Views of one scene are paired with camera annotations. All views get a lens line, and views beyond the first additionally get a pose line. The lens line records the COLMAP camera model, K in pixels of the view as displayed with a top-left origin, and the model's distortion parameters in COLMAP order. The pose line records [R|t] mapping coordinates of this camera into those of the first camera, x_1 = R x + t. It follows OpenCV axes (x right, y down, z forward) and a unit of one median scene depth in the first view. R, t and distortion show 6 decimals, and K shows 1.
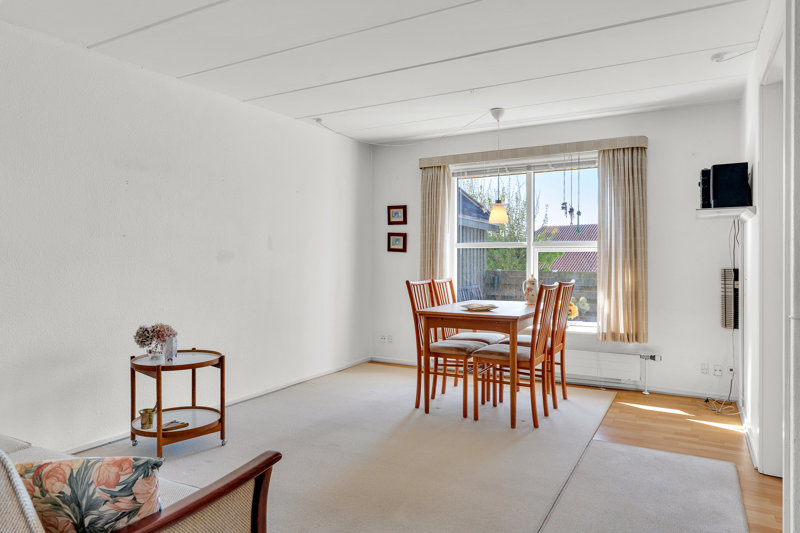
lens RADIAL K [[529.8, 0, 400.0], [0, 529.8, 266.5], [0, 0, 1]] dist [-0.001444, 0.000951]
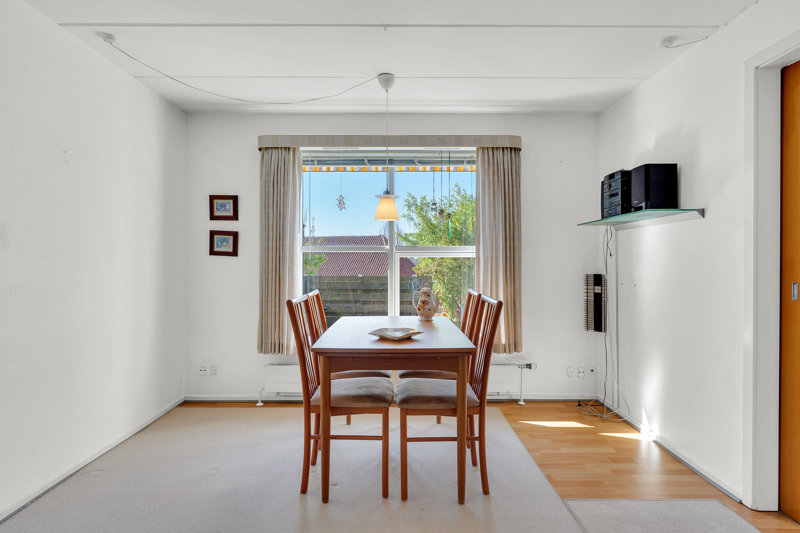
lens RADIAL K [[422.0, 0, 400.0], [0, 422.0, 266.5], [0, 0, 1]] dist [-0.001529, 0.000496]
pose [[0.867533, -0.004897, 0.497356, -0.109292], [0.008391, 0.999953, -0.004790, -0.008984], [-0.497310, 0.008329, 0.867533, 0.429700]]
